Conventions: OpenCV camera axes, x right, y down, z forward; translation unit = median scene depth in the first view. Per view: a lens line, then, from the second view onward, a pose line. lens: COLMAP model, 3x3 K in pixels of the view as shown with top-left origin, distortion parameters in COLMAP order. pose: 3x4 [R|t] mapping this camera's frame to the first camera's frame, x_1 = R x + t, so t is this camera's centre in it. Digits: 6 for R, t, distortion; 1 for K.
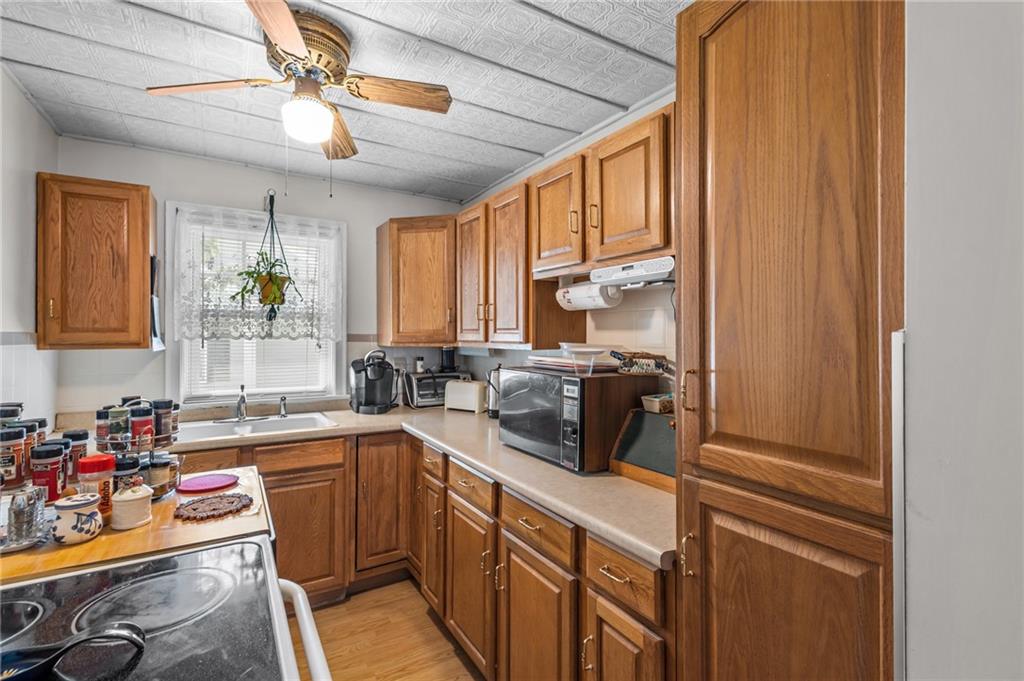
lens RADIAL K [[469.8, 0, 516.8], [0, 469.8, 338.5], [0, 0, 1]] dist [0.002706, -0.001352]
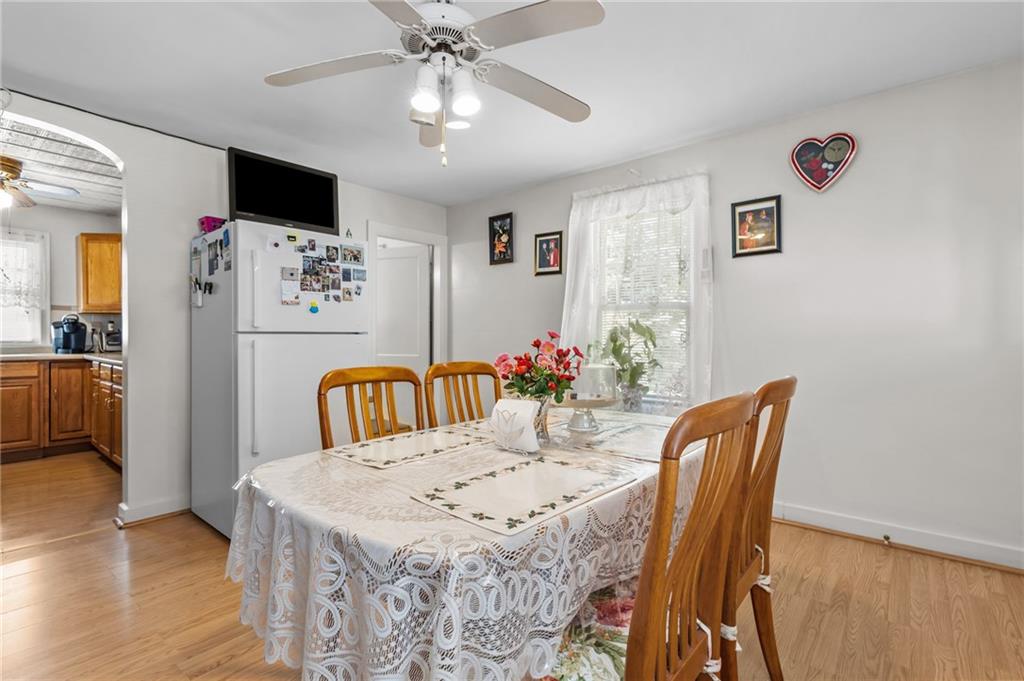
lens RADIAL K [[469.8, 0, 507.9], [0, 469.8, 341.9], [0, 0, 1]] dist [0.002706, -0.001352]
pose [[0.948025, -0.001139, 0.318194, 0.613846], [-0.003927, 0.999876, 0.015281, 0.088891], [-0.318172, -0.015736, 0.947902, -1.015477]]
